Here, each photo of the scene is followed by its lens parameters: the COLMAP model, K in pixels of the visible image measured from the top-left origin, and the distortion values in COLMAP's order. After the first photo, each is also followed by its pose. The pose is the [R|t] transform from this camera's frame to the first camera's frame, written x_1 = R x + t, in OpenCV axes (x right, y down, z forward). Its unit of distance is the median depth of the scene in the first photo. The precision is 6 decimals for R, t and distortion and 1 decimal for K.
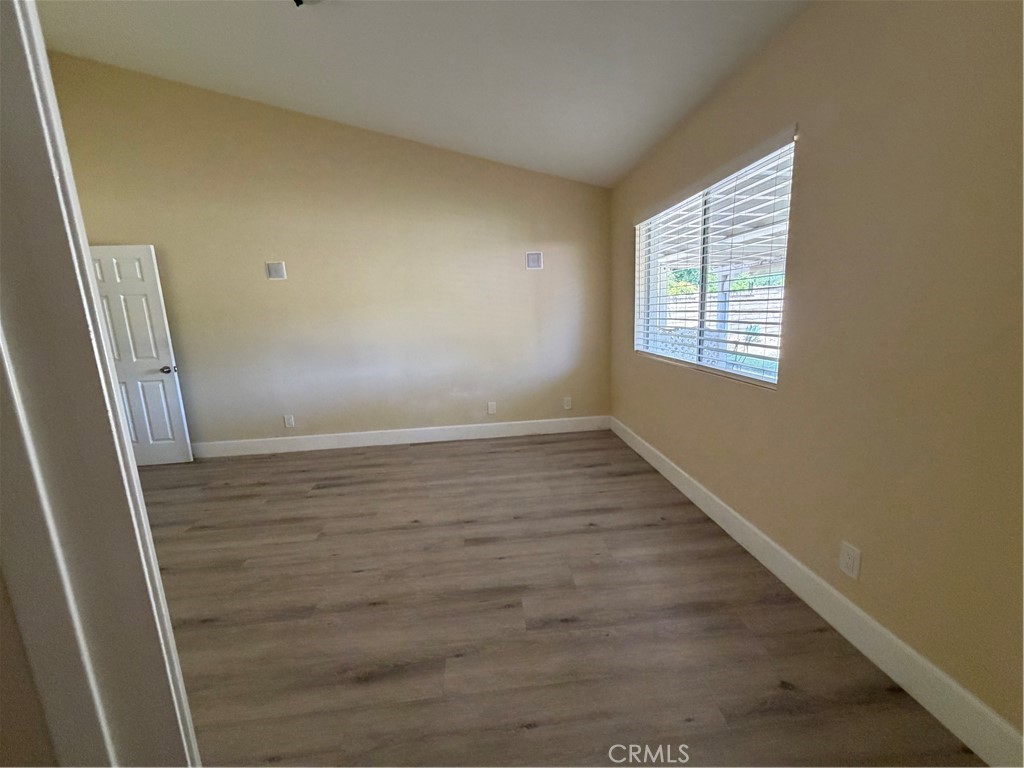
lens RADIAL K [[409.7, 0, 507.5], [0, 409.7, 387.6], [0, 0, 1]] dist [0.001646, -0.000186]
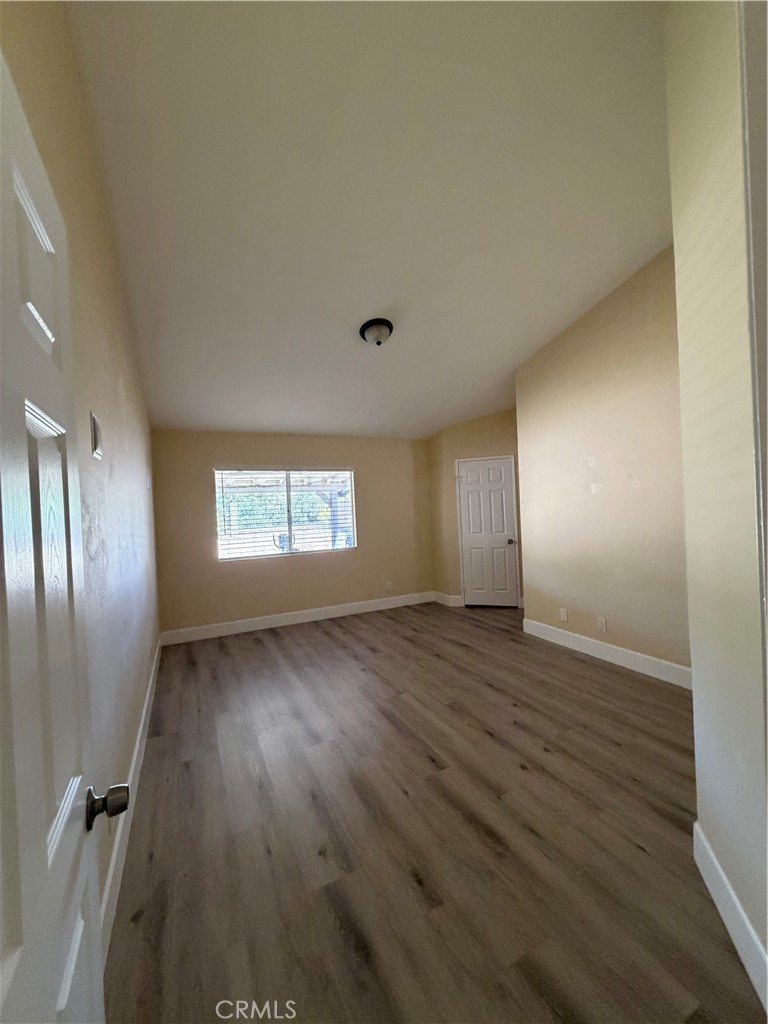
lens RADIAL K [[409.7, 0, 379.9], [0, 409.7, 511.7], [0, 0, 1]] dist [0.001646, -0.000186]
pose [[-0.363903, 0.048898, 0.930152, -1.718543], [0.225424, 0.973557, 0.037013, -0.265598], [-0.903747, 0.223148, -0.365303, 1.453643]]
